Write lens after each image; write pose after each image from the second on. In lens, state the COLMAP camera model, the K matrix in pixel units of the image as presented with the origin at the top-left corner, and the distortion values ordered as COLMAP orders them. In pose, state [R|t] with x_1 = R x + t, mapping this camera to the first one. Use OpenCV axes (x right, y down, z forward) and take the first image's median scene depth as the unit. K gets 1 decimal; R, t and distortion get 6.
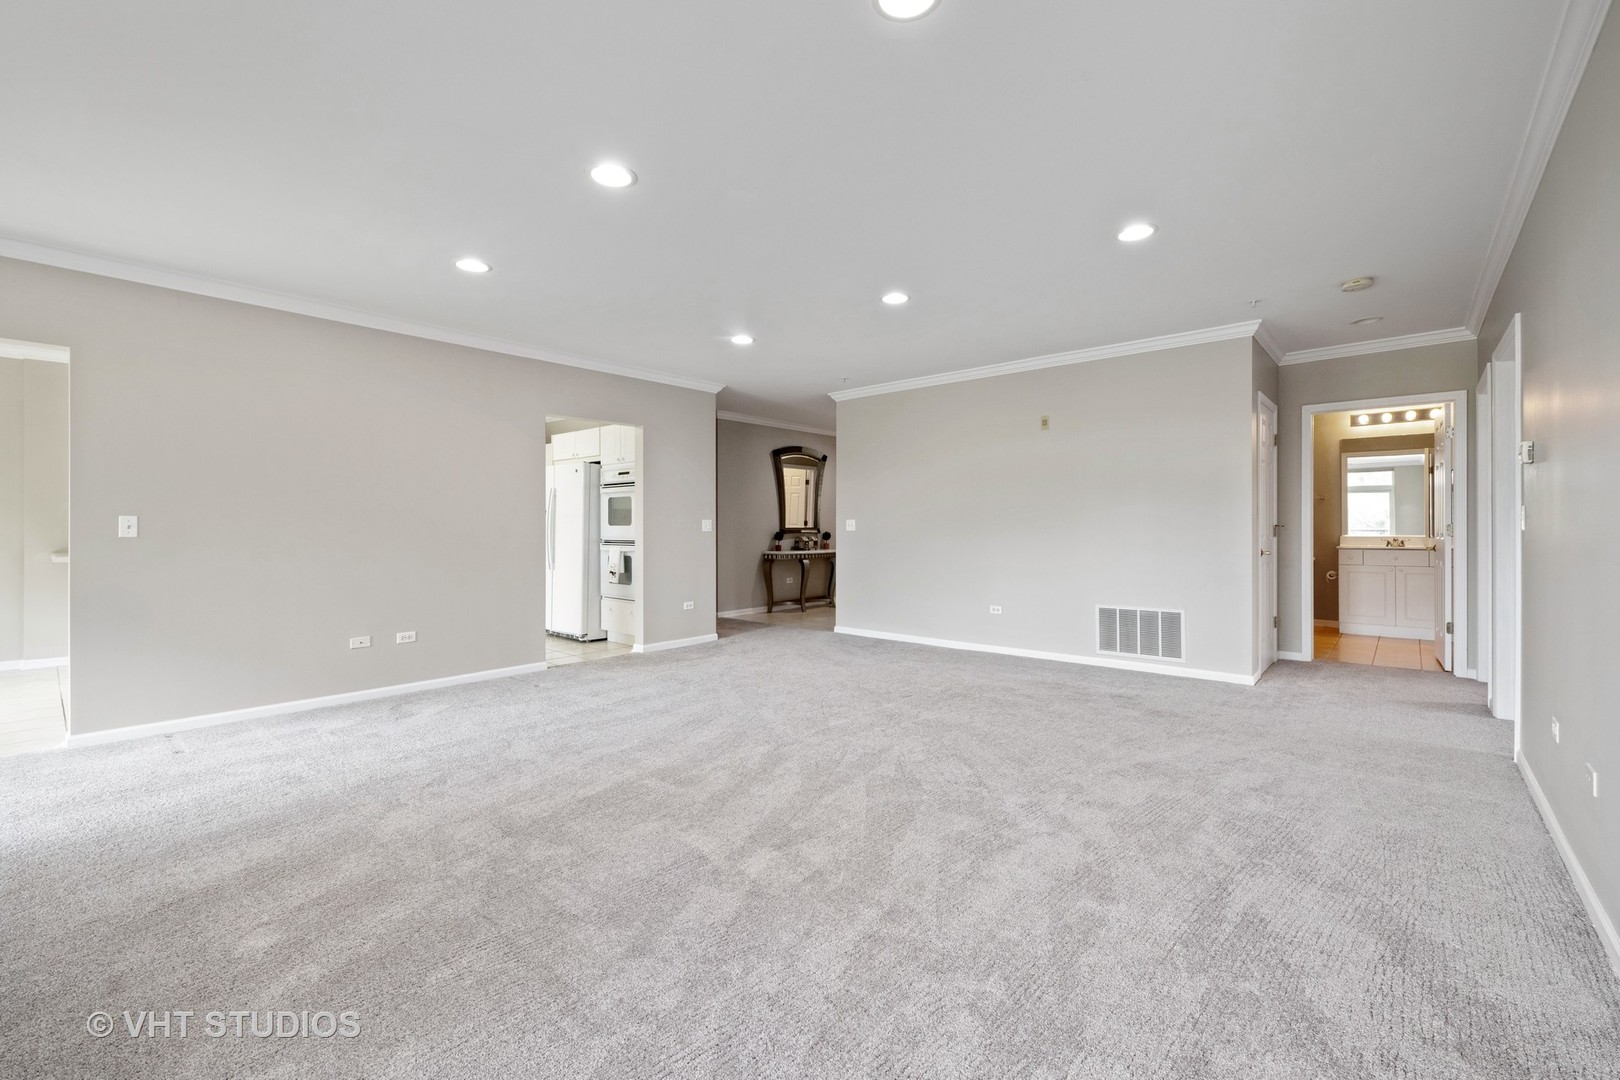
lens RADIAL K [[669.2, 0, 810.0], [0, 669.2, 540.0], [0, 0, 1]] dist [0.000186, -0.000012]
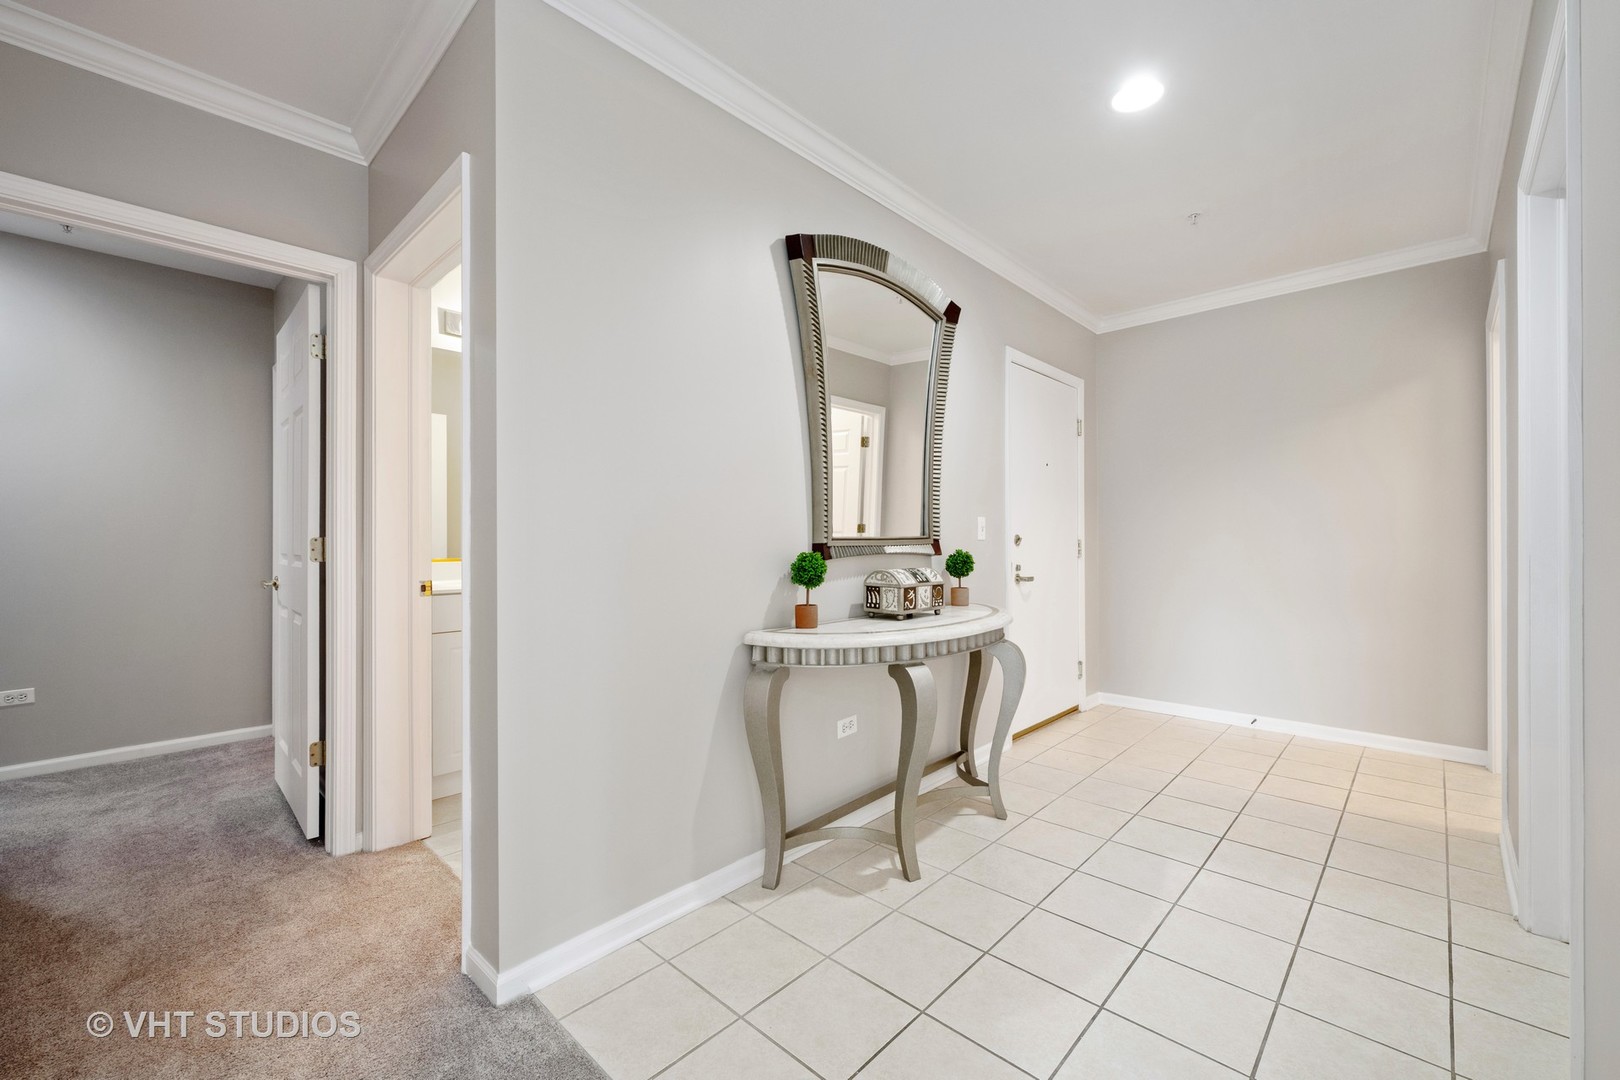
lens RADIAL K [[669.2, 0, 810.0], [0, 669.2, 540.0], [0, 0, 1]] dist [0.000186, -0.000012]
pose [[0.999310, -0.004355, -0.036879, -0.035887], [0.003771, 0.999867, -0.015897, -0.012949], [0.036943, 0.015747, 0.999193, 0.730506]]
